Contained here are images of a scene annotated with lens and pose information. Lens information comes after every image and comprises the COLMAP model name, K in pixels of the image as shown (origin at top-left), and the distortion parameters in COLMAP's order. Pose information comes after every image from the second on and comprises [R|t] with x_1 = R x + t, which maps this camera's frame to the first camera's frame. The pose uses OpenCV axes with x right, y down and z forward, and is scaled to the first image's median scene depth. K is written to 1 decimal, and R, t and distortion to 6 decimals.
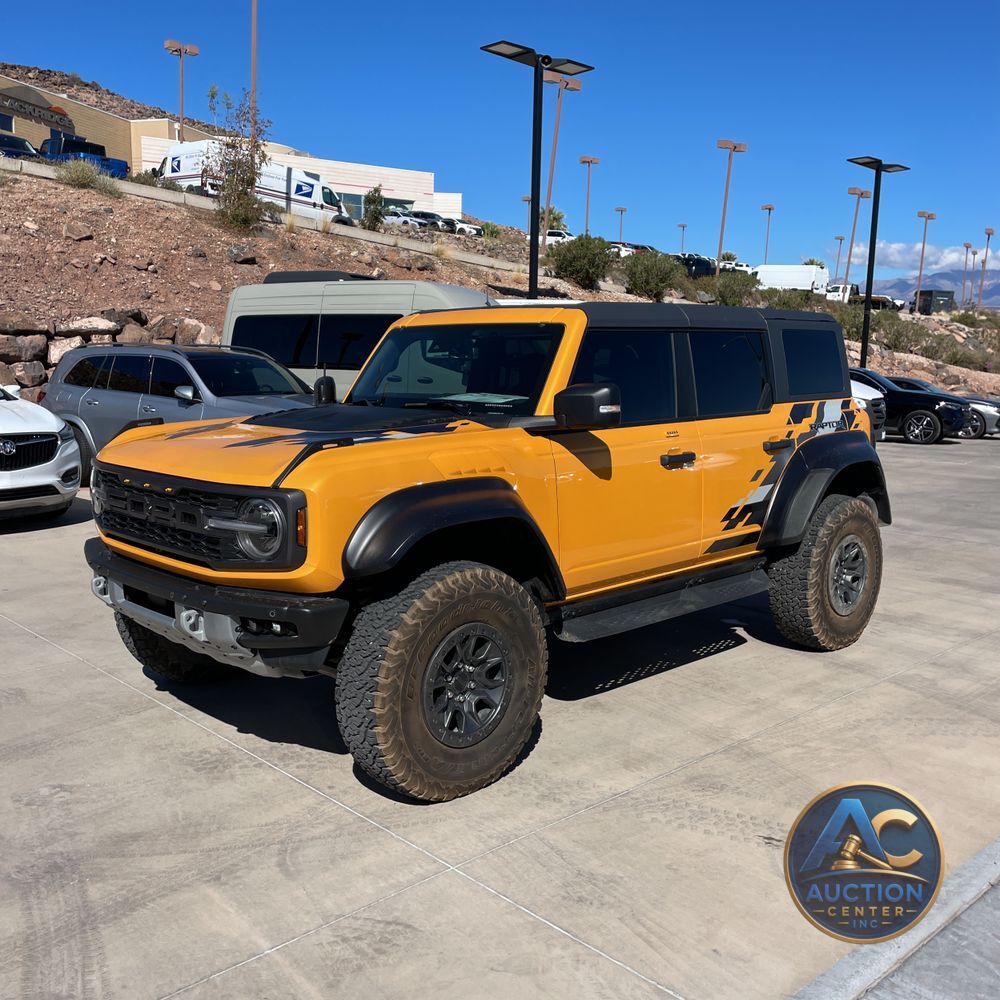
lens RADIAL K [[1019.2, 0, 500.0], [0, 1019.2, 500.0], [0, 0, 1]] dist [0.101126, -0.131629]
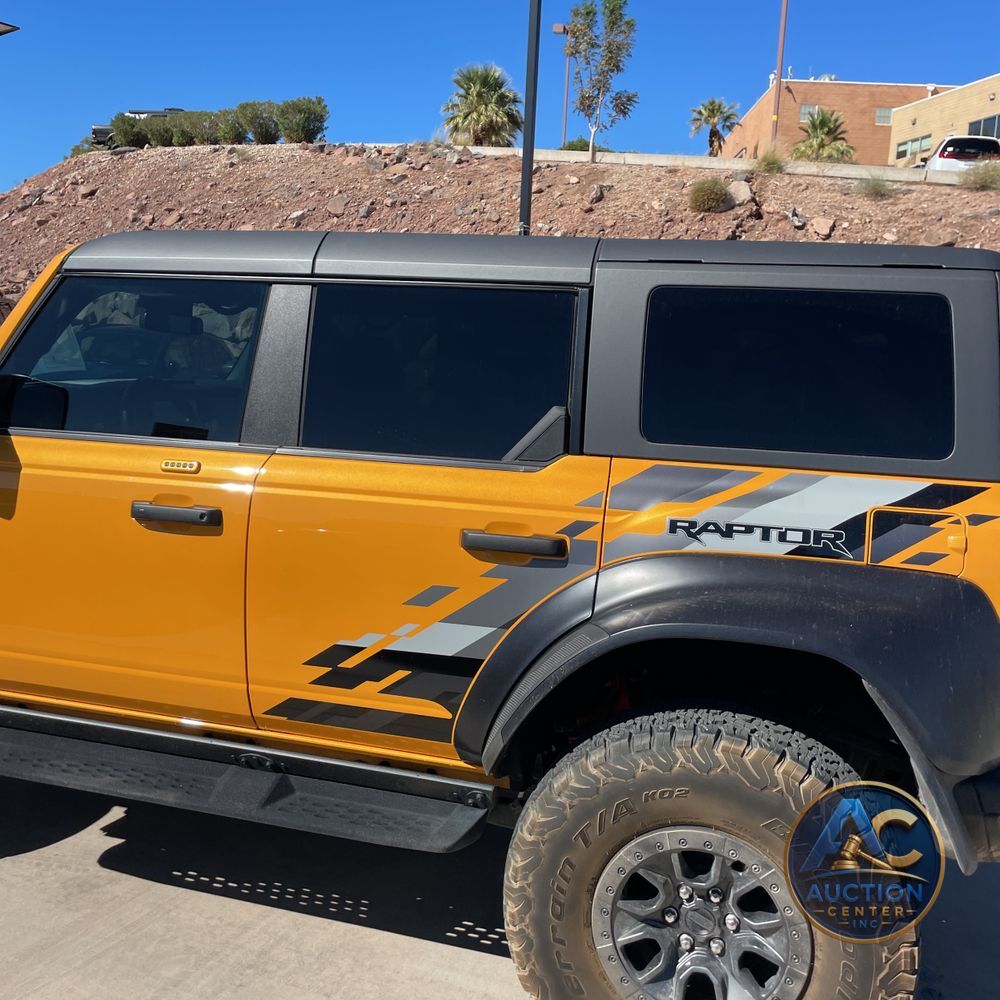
lens RADIAL K [[1007.5, 0, 509.6], [0, 1007.5, 498.4], [0, 0, 1]] dist [0.104628, -0.122981]
pose [[0.498351, 0.144827, -0.854793, 0.202565], [-0.171812, 0.982892, 0.066363, -0.032225], [0.849781, 0.113792, 0.514708, 0.247288]]
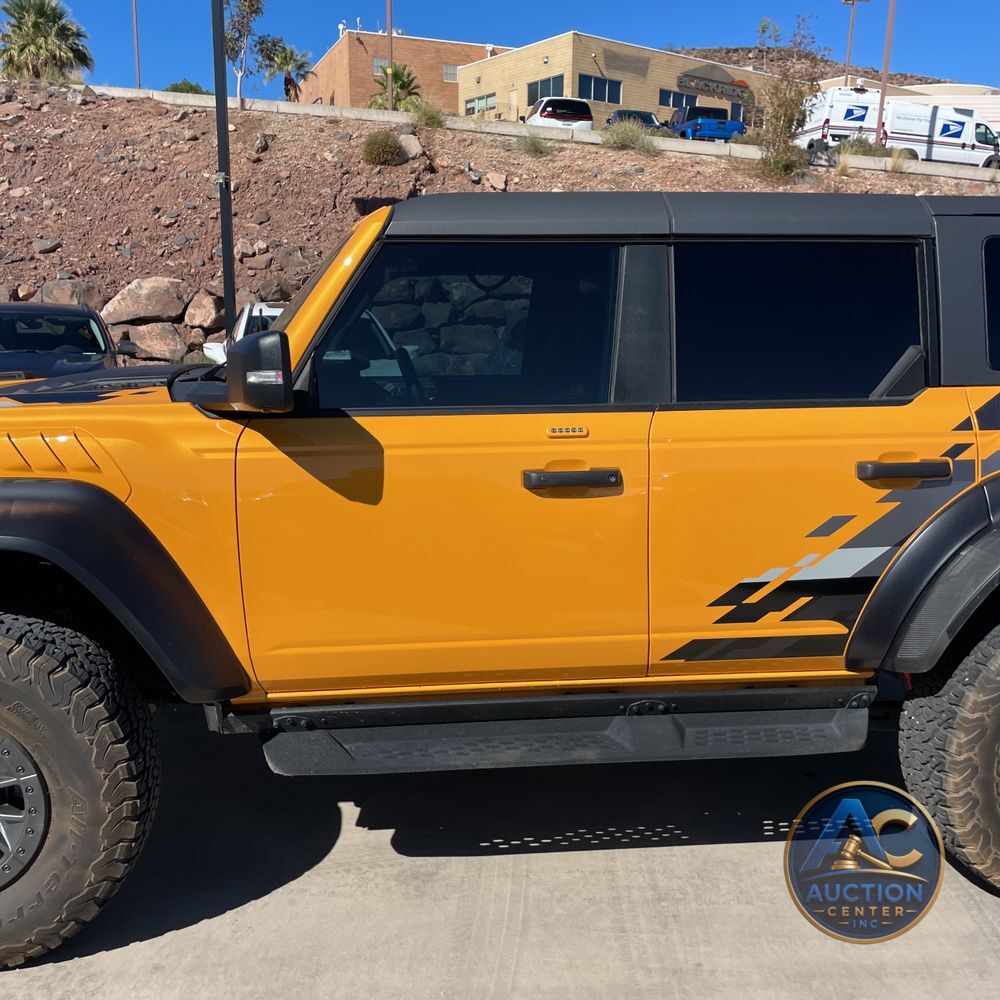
lens RADIAL K [[1014.1, 0, 491.1], [0, 1014.1, 495.1], [0, 0, 1]] dist [0.098128, -0.117152]
pose [[0.792223, 0.104103, -0.601286, 0.131185], [-0.088625, 0.994522, 0.055417, -0.016380], [0.603761, 0.009386, 0.797110, 0.154563]]
